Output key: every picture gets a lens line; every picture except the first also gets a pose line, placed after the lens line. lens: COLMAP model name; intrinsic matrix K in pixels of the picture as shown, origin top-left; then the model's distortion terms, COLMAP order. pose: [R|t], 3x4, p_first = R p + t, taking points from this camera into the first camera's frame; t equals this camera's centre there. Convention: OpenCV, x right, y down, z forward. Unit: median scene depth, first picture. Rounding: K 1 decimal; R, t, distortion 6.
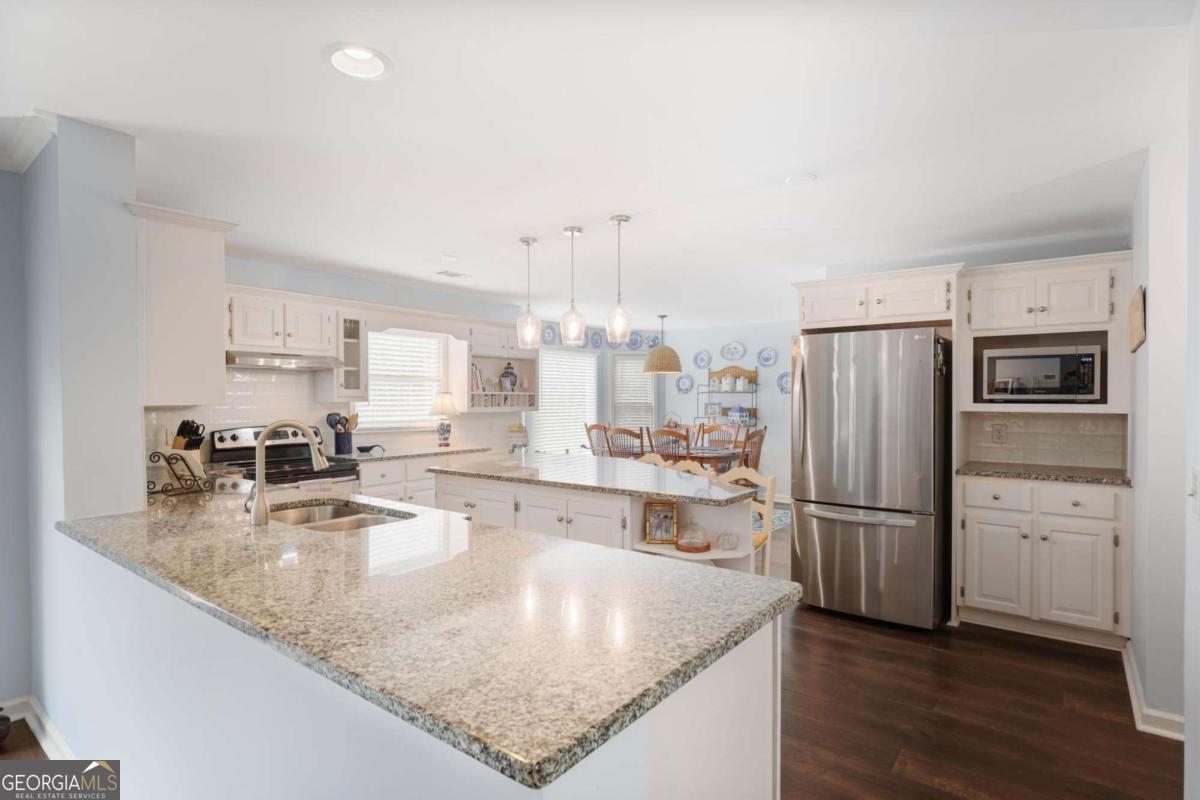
lens RADIAL K [[607.2, 0, 606.0], [0, 607.2, 400.0], [0, 0, 1]] dist [-0.004592, -0.000315]
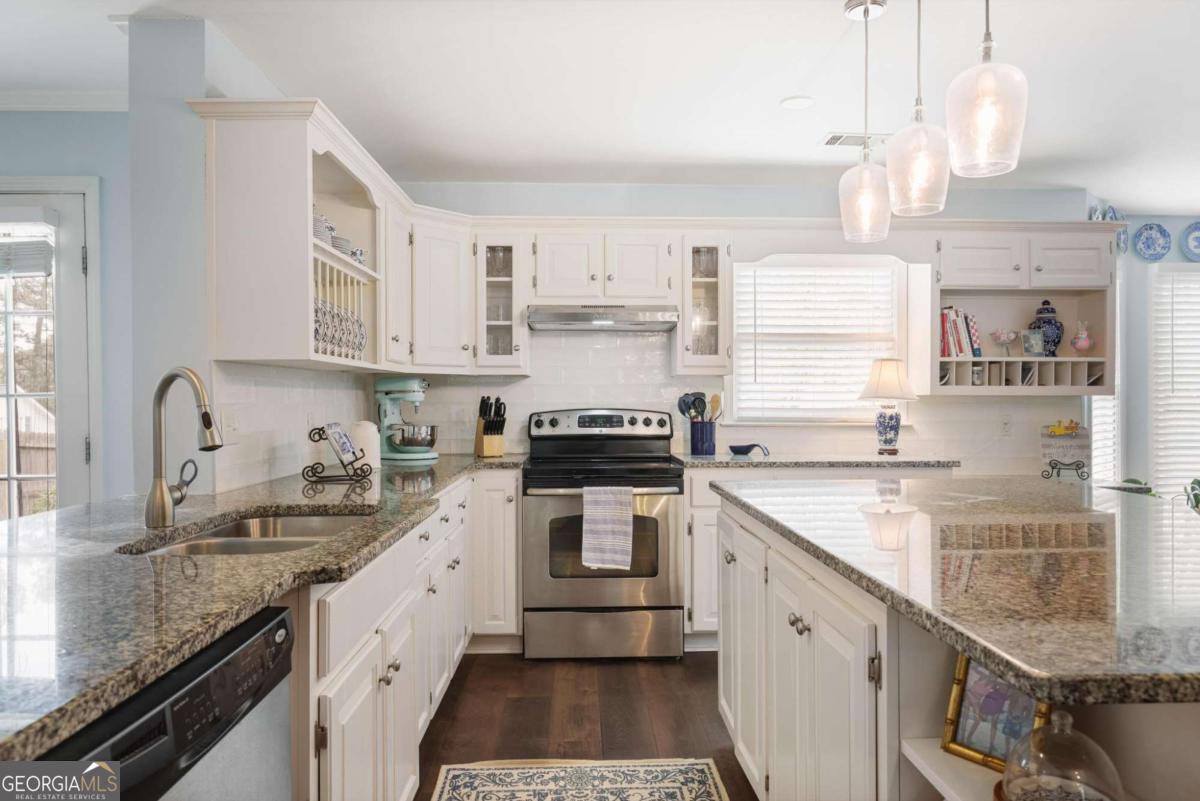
lens RADIAL K [[818.0, 0, 606.4], [0, 818.0, 407.4], [0, 0, 1]] dist [0.007391, 0.001660]
pose [[0.633047, 0.009733, -0.774052, 0.159928], [-0.002232, 0.999940, 0.010749, 0.024574], [0.774110, -0.005077, 0.633030, 0.309665]]
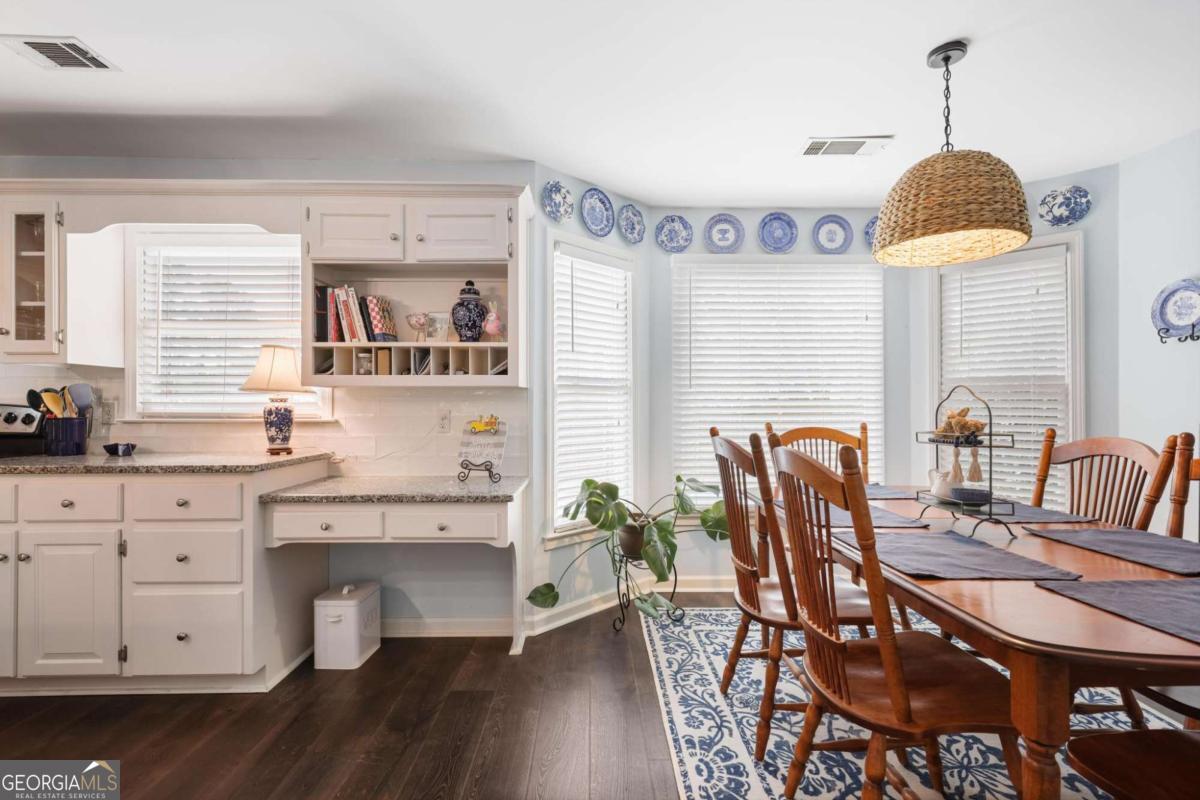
lens RADIAL K [[543.0, 0, 601.8], [0, 543.0, 402.9], [0, 0, 1]] dist [-0.003346, -0.000390]
pose [[0.622289, -0.003803, -0.782779, 0.249617], [0.000164, 0.999989, -0.004728, 0.036126], [0.782788, 0.002814, 0.622282, 0.929858]]
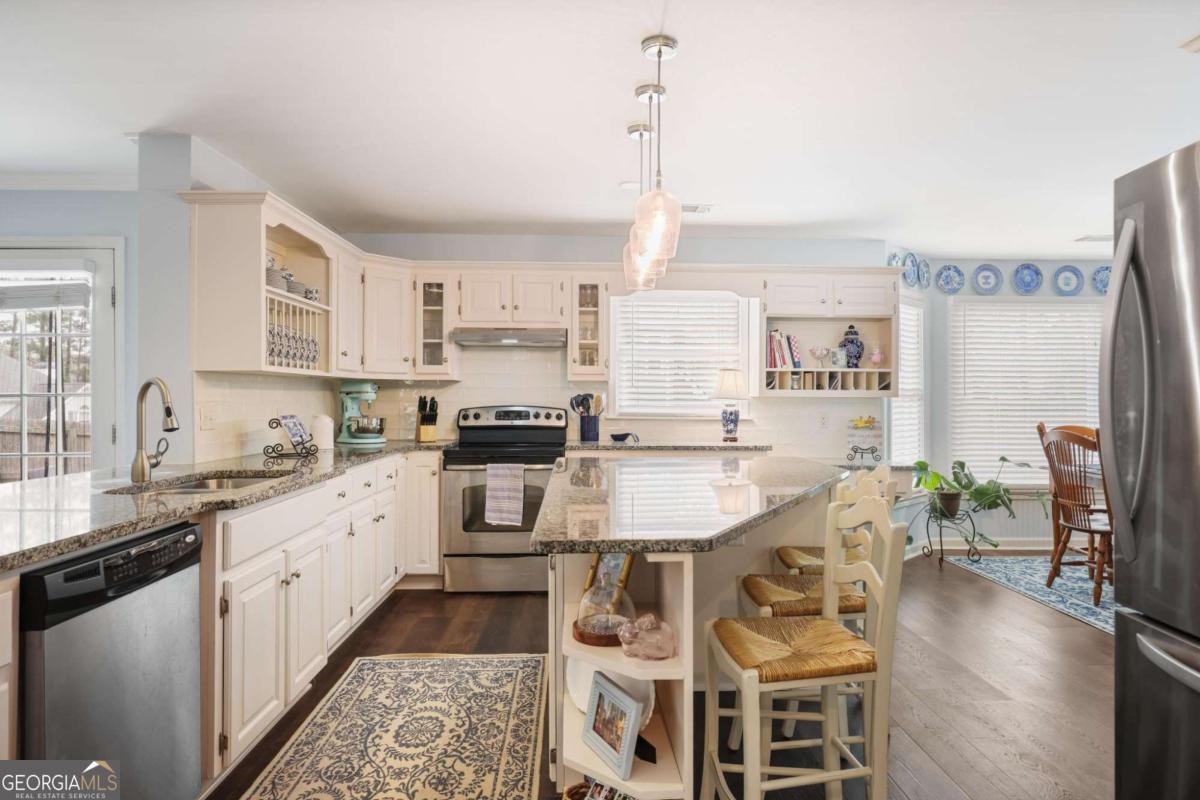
lens RADIAL K [[712.1, 0, 607.0], [0, 712.1, 396.1], [0, 0, 1]] dist [0.004417, -0.000626]
pose [[0.635331, 0.002499, -0.772235, 0.317033], [-0.006223, 0.999979, -0.001884, 0.022914], [0.772214, 0.006002, 0.635334, 0.321655]]
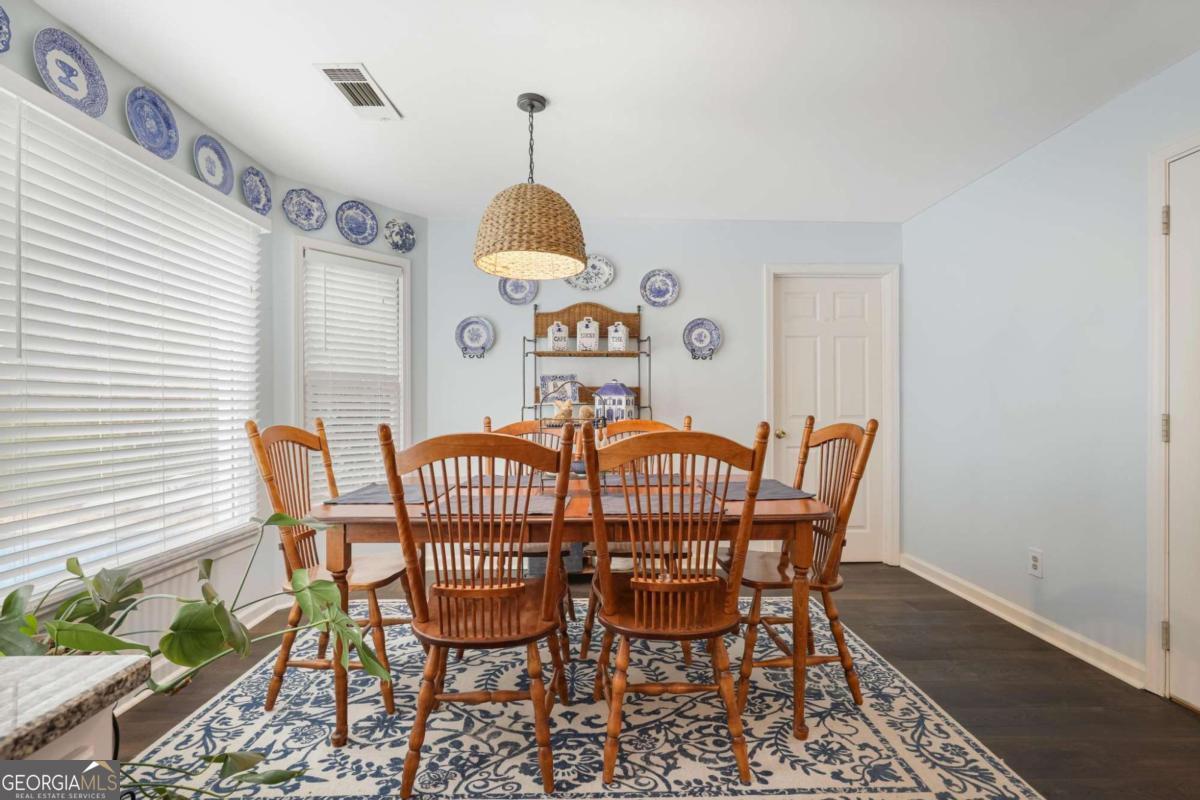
lens RADIAL K [[543.0, 0, 605.9], [0, 543.0, 404.6], [0, 0, 1]] dist [-0.003346, -0.000390]
pose [[0.776534, 0.002155, 0.630072, -0.087260], [-0.000094, 0.999995, -0.003305, 0.042693], [-0.630076, 0.002507, 0.776529, 0.960950]]
